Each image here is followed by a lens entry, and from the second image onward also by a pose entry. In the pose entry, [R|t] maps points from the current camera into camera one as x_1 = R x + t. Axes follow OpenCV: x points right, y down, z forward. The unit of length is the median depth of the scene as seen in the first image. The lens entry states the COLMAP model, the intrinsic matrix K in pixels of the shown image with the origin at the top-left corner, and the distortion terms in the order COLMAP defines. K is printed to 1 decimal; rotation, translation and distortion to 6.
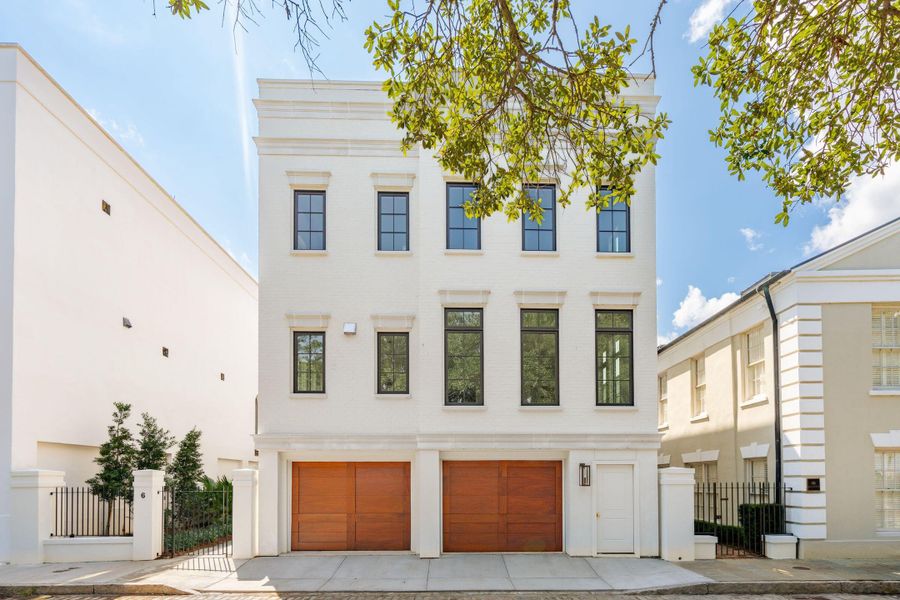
lens RADIAL K [[410.1, 0, 447.7], [0, 410.1, 300.1], [0, 0, 1]] dist [-0.001499, 0.000576]
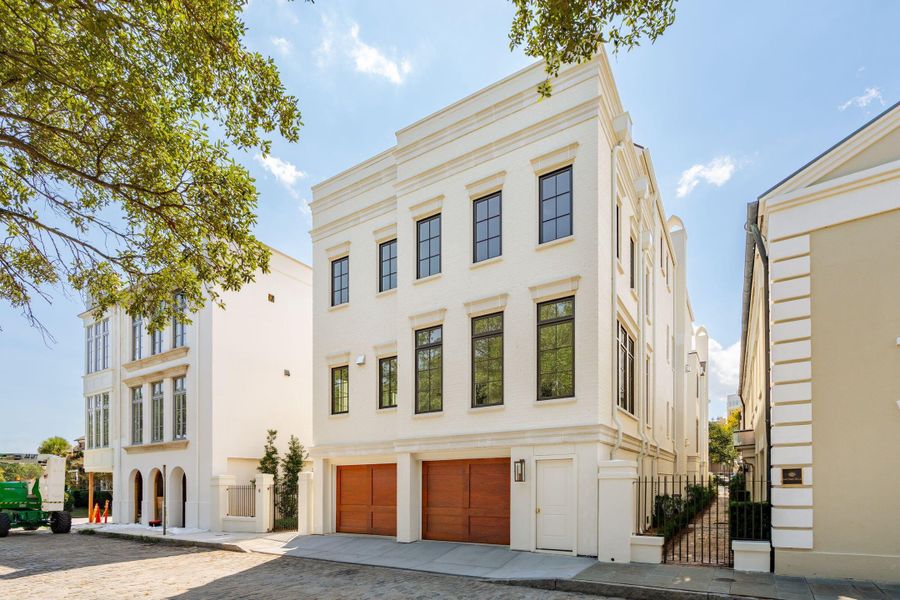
lens RADIAL K [[415.4, 0, 449.0], [0, 415.4, 268.6], [0, 0, 1]] dist [0.000333, 0.000042]
pose [[0.833100, -0.261334, -0.487493, 0.778551], [0.232700, 0.965151, -0.119724, 0.012690], [0.501792, -0.013698, 0.864880, -0.000668]]
